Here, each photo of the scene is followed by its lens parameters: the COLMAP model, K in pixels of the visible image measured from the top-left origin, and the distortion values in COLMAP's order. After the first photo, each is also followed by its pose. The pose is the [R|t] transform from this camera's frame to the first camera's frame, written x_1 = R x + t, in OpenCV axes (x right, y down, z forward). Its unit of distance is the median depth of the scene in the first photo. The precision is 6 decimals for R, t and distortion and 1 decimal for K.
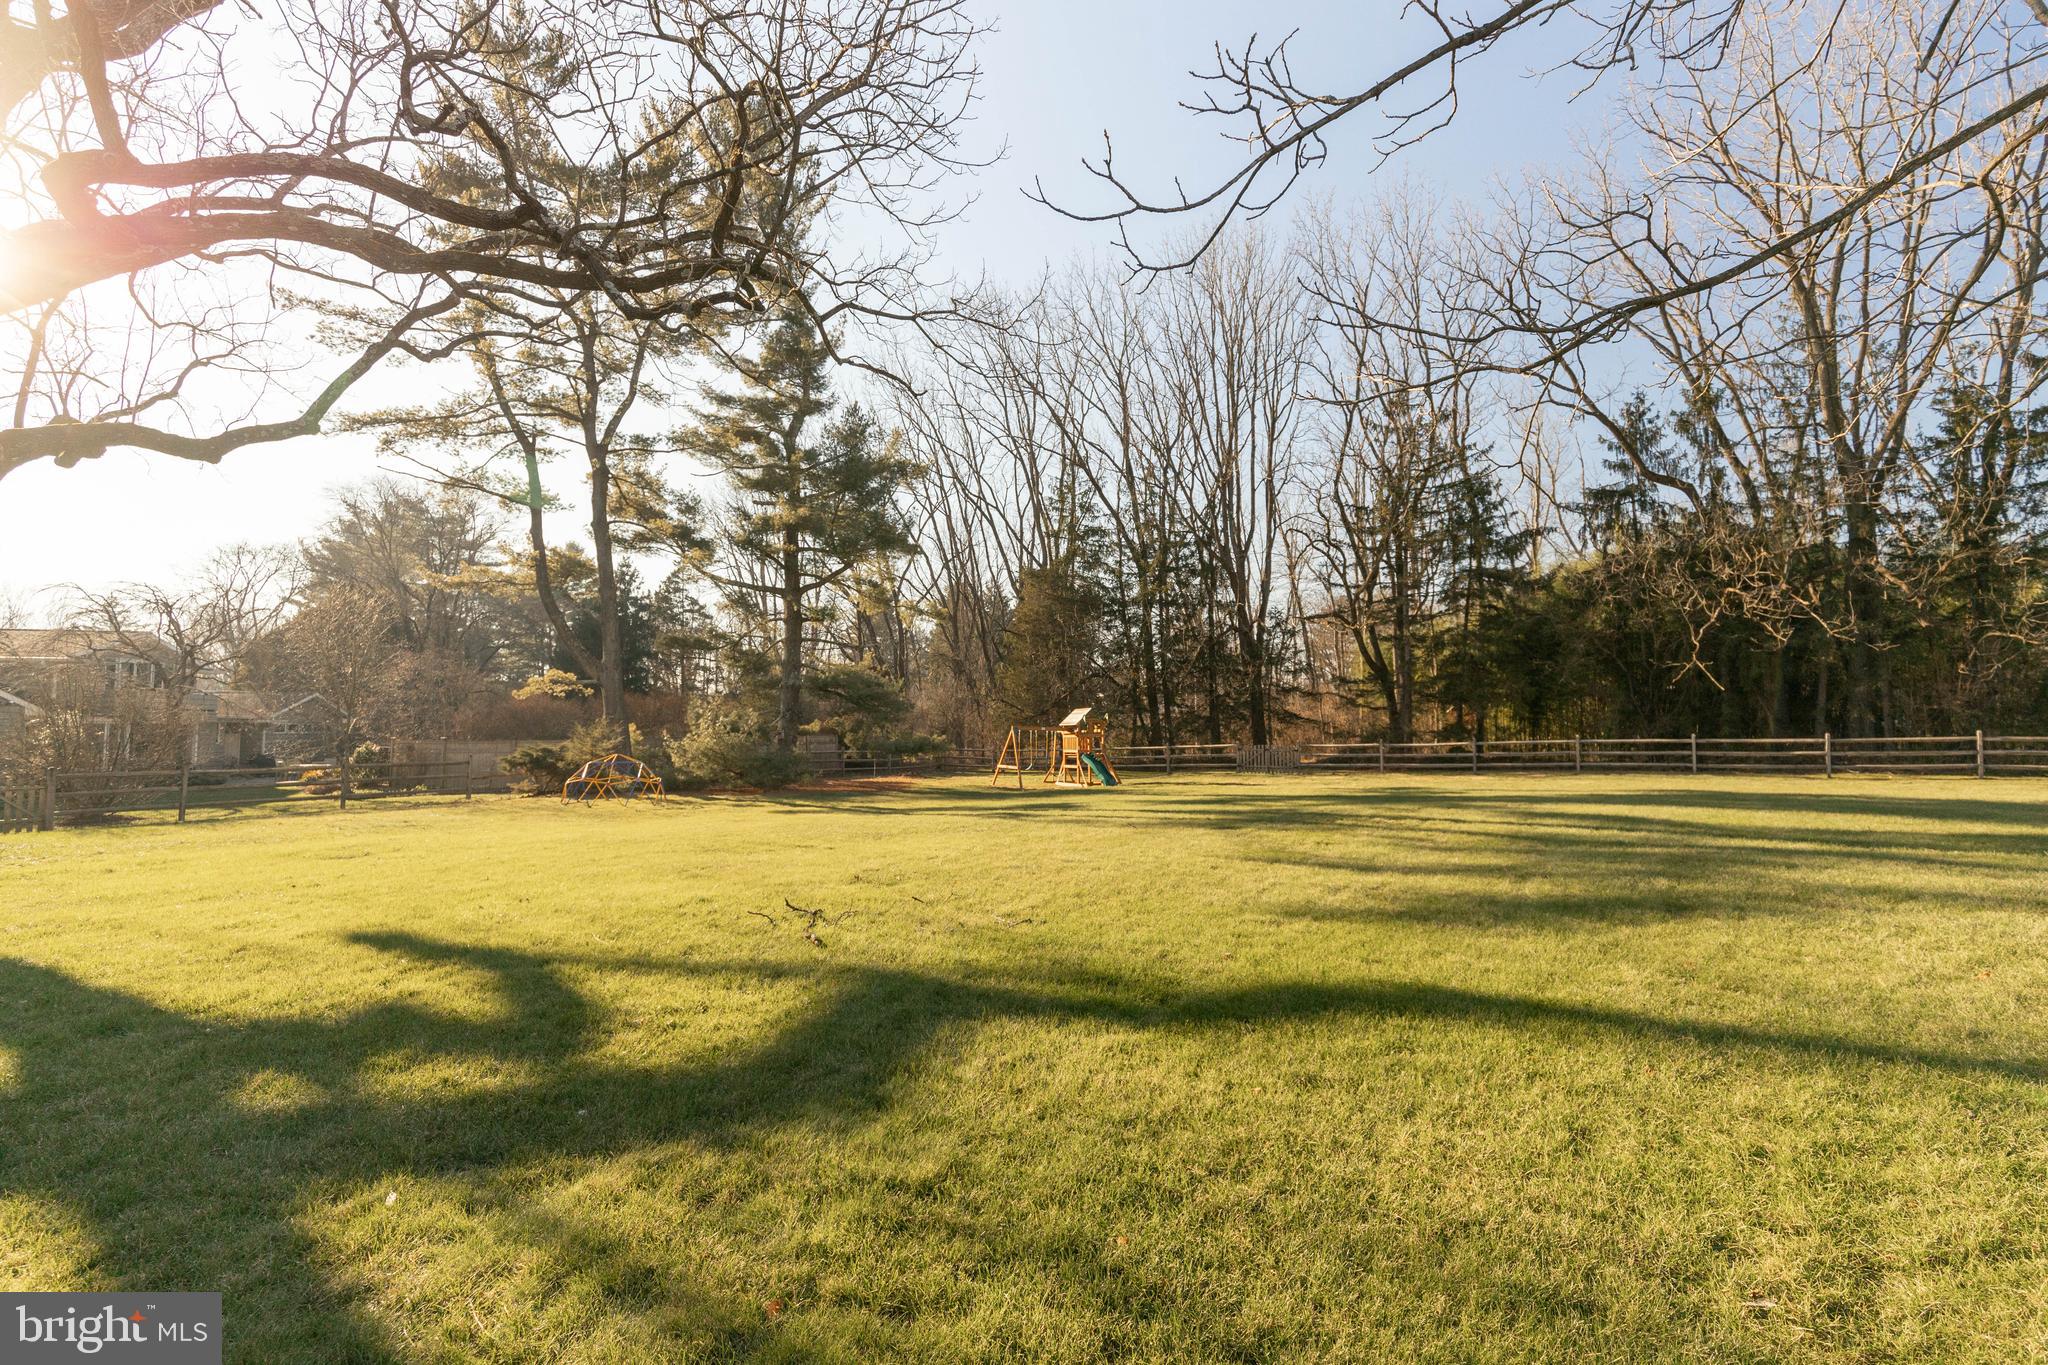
lens RADIAL K [[953.8, 0, 1032.2], [0, 953.8, 688.2], [0, 0, 1]] dist [0.013992, -0.001092]
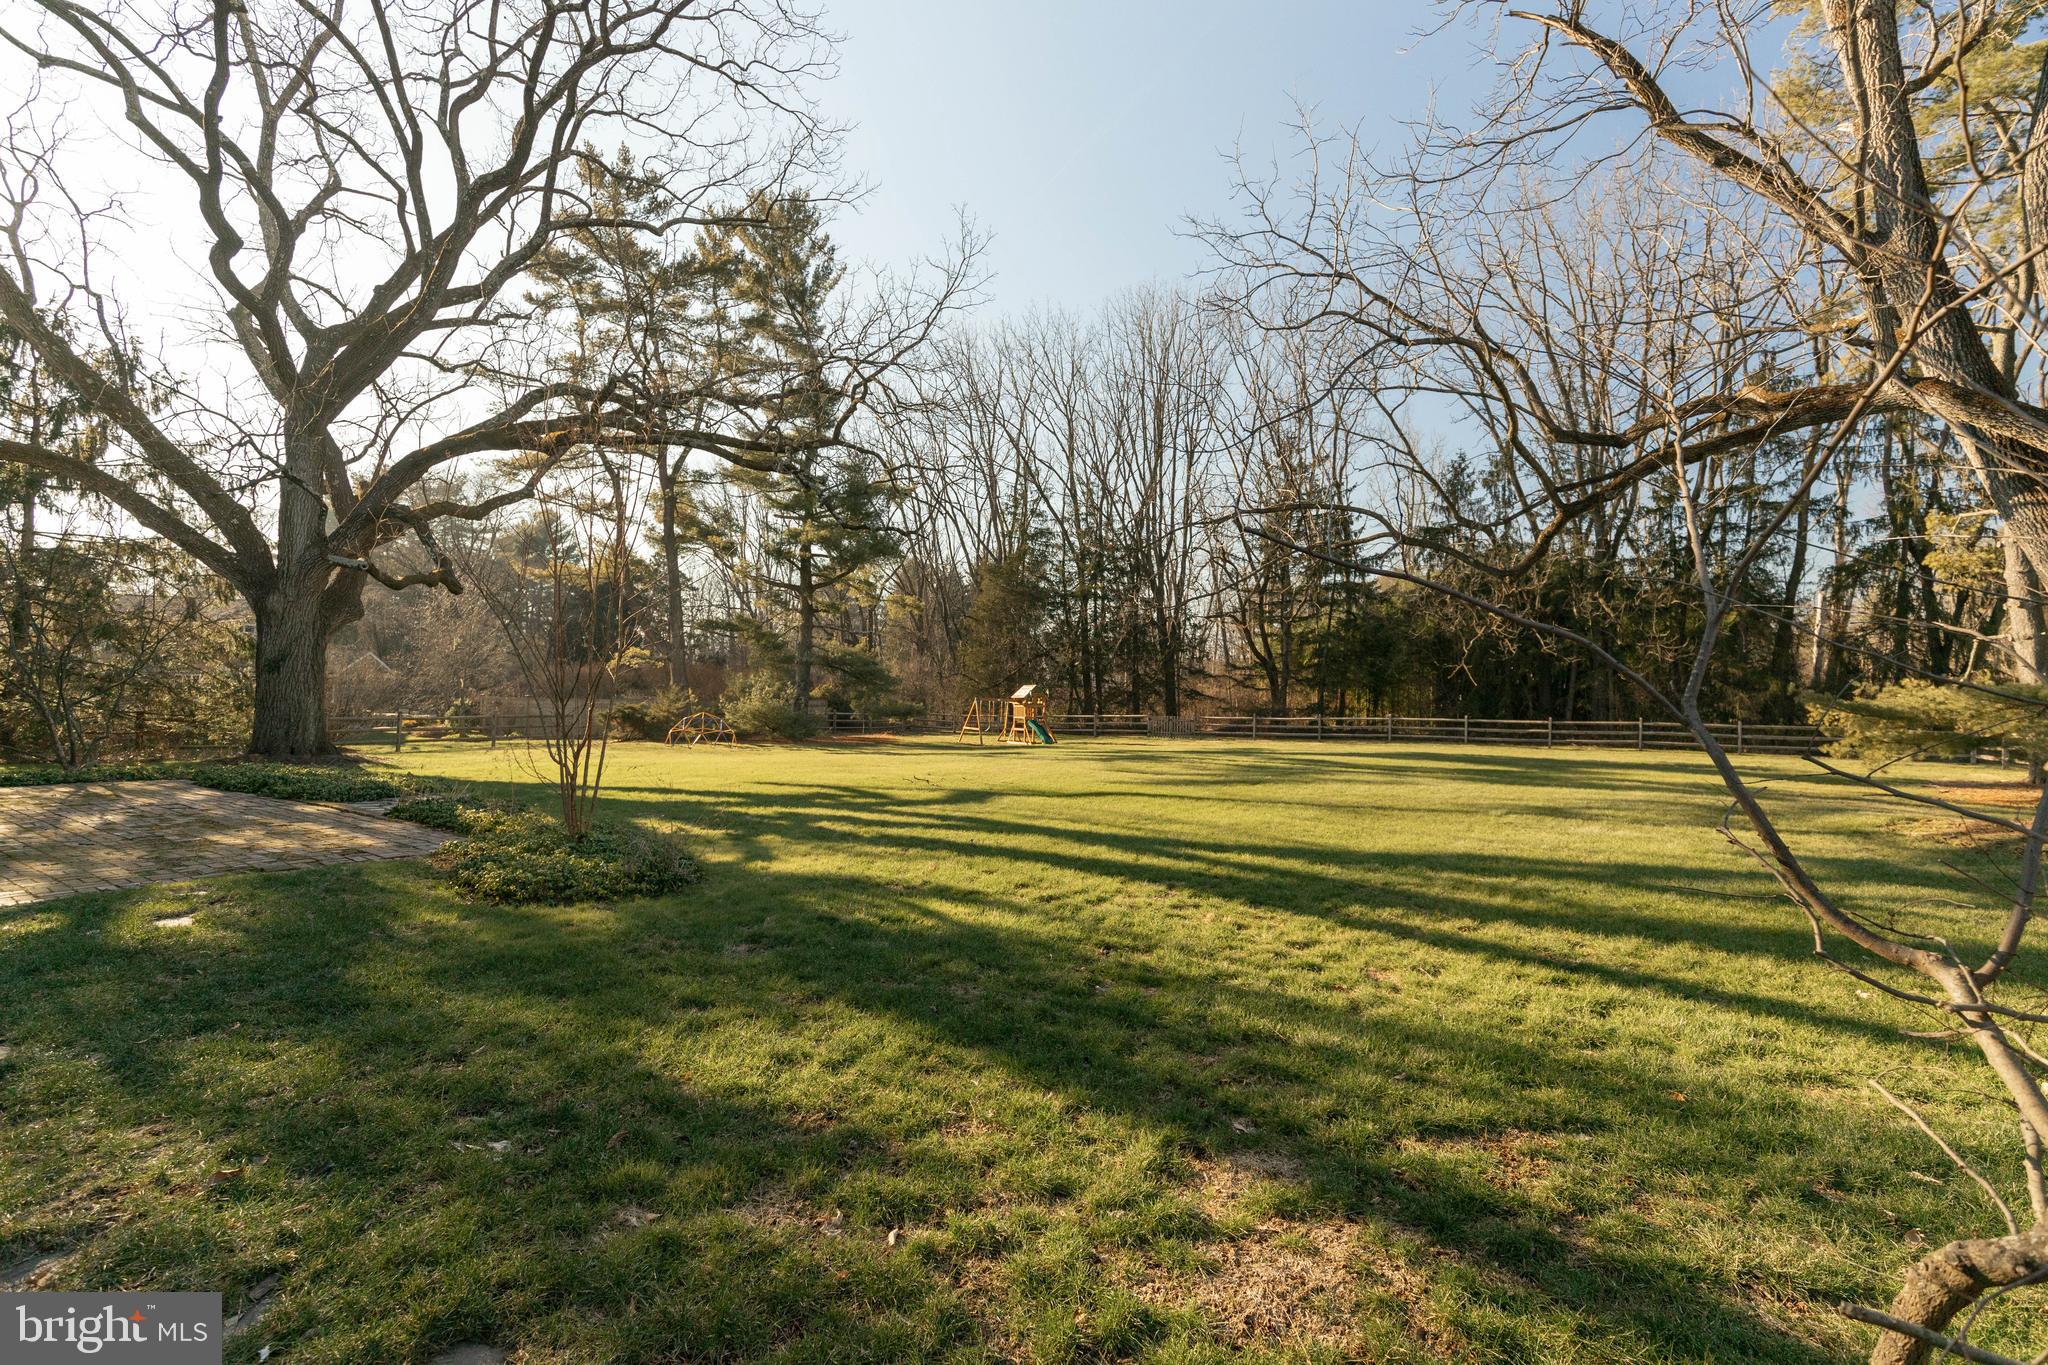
lens RADIAL K [[953.8, 0, 1020.4], [0, 953.8, 682.7], [0, 0, 1]] dist [0.013992, -0.001092]
pose [[0.998607, 0.024926, 0.046500, -0.017023], [-0.026323, 0.999213, 0.029669, -0.017231], [-0.045724, -0.030852, 0.998478, -0.253941]]
